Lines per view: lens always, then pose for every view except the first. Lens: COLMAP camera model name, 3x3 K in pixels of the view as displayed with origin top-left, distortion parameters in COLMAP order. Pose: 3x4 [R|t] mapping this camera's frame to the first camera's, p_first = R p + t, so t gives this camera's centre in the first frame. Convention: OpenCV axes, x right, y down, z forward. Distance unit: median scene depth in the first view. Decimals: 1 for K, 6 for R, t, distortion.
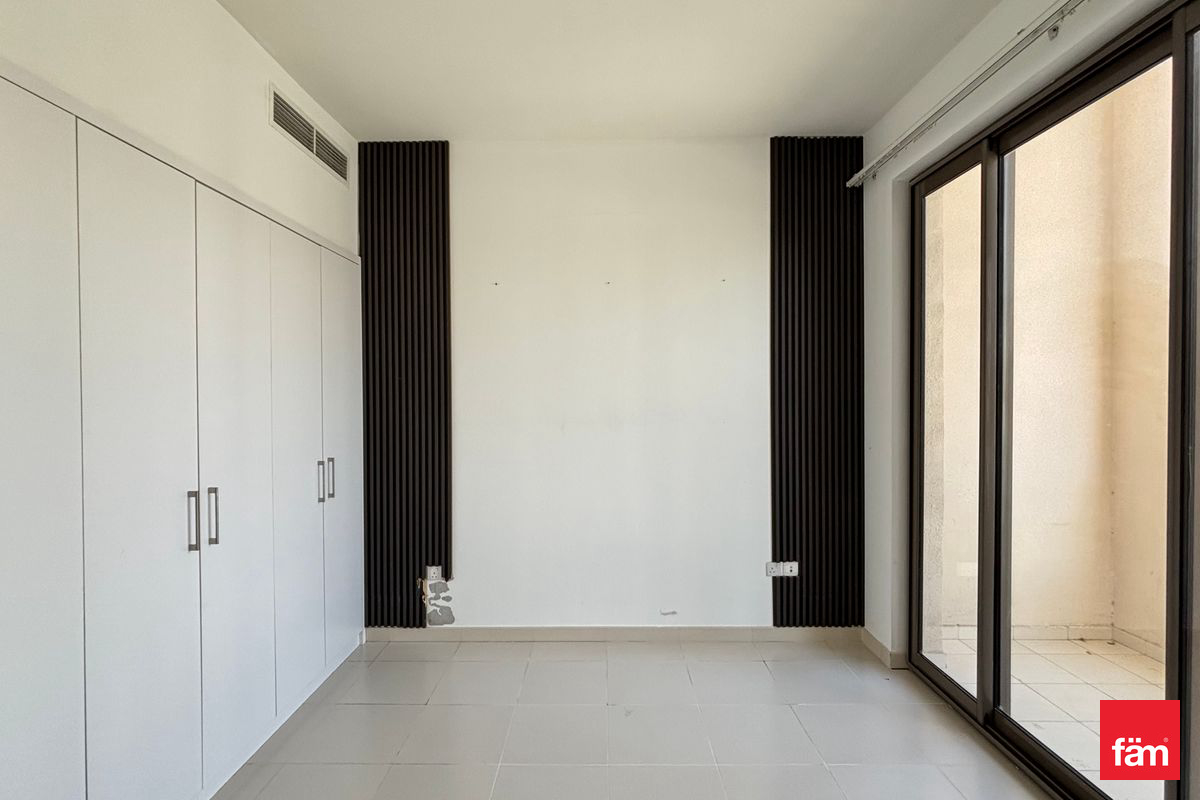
lens RADIAL K [[577.0, 0, 610.4], [0, 577.0, 396.8], [0, 0, 1]] dist [0.011166, -0.001367]
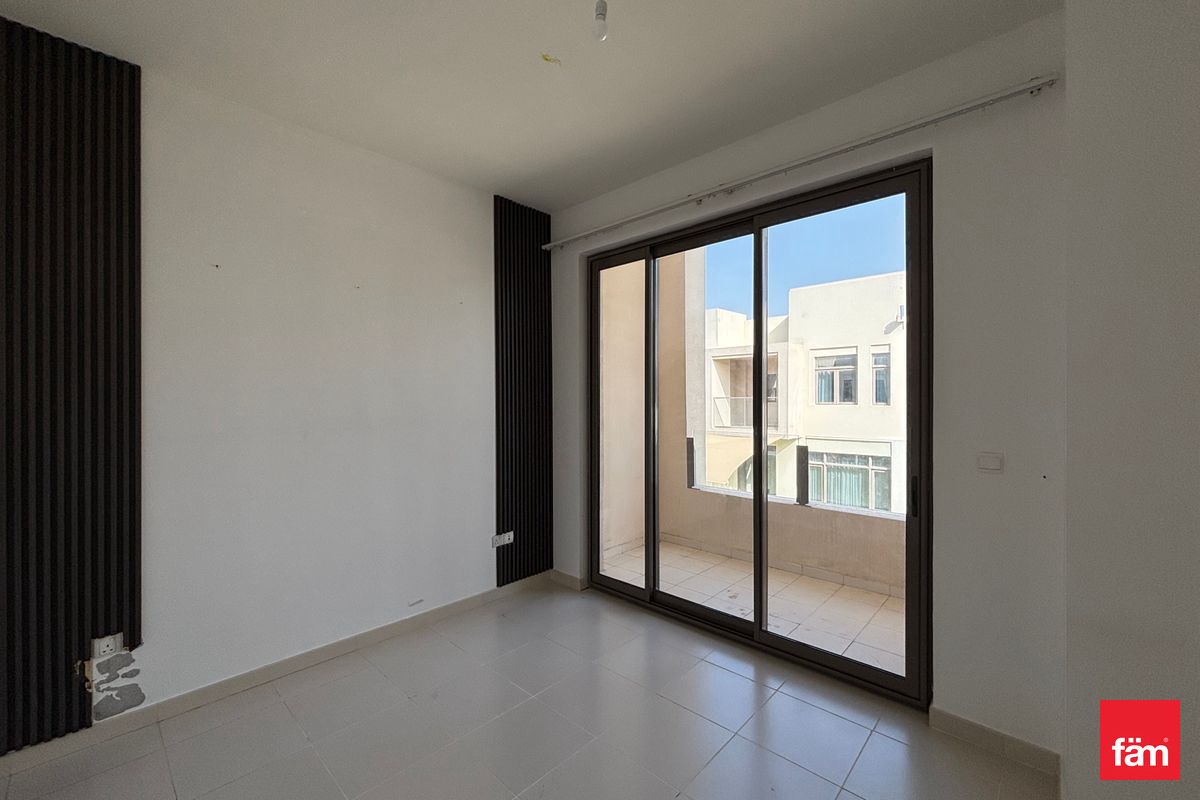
lens RADIAL K [[485.3, 0, 595.4], [0, 485.3, 396.7], [0, 0, 1]] dist [0.008518, -0.002838]
pose [[0.680236, 0.006776, 0.732962, -0.342972], [0.002221, 0.999934, -0.011305, -0.000118], [-0.732990, 0.009318, 0.680176, 0.130269]]
